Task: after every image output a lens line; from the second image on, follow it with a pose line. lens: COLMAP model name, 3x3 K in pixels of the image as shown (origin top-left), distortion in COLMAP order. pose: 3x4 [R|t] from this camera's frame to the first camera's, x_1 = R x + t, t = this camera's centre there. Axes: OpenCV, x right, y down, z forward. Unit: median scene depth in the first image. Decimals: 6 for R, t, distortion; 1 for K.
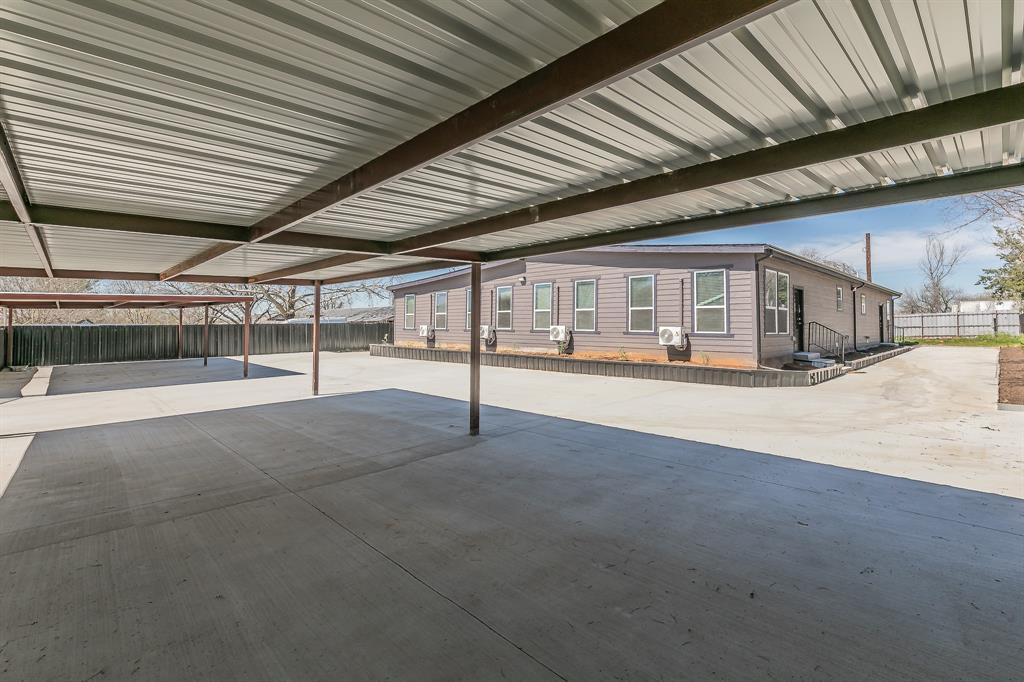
lens RADIAL K [[440.0, 0, 512.5], [0, 440.0, 326.0], [0, 0, 1]] dist [-0.000558, -0.000072]
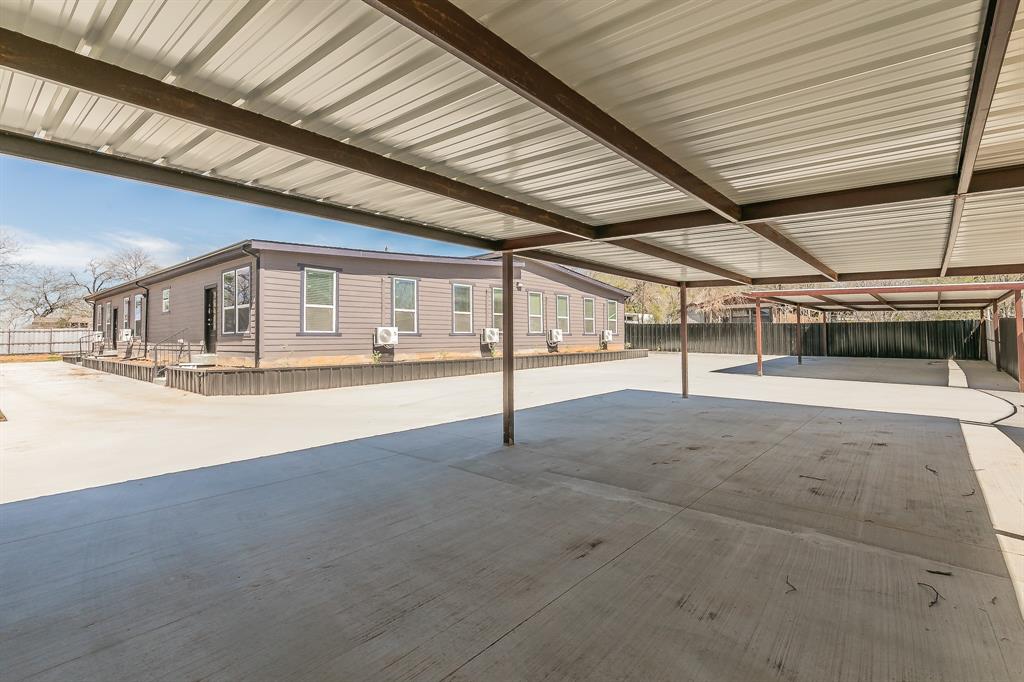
lens RADIAL K [[456.7, 0, 510.8], [0, 456.7, 337.3], [0, 0, 1]] dist [-0.002340, -0.000409]
pose [[-0.022491, -0.023477, 0.999471, -1.014050], [-0.013944, 0.999634, 0.023167, -0.005672], [-0.999650, -0.013416, -0.022810, 0.986876]]
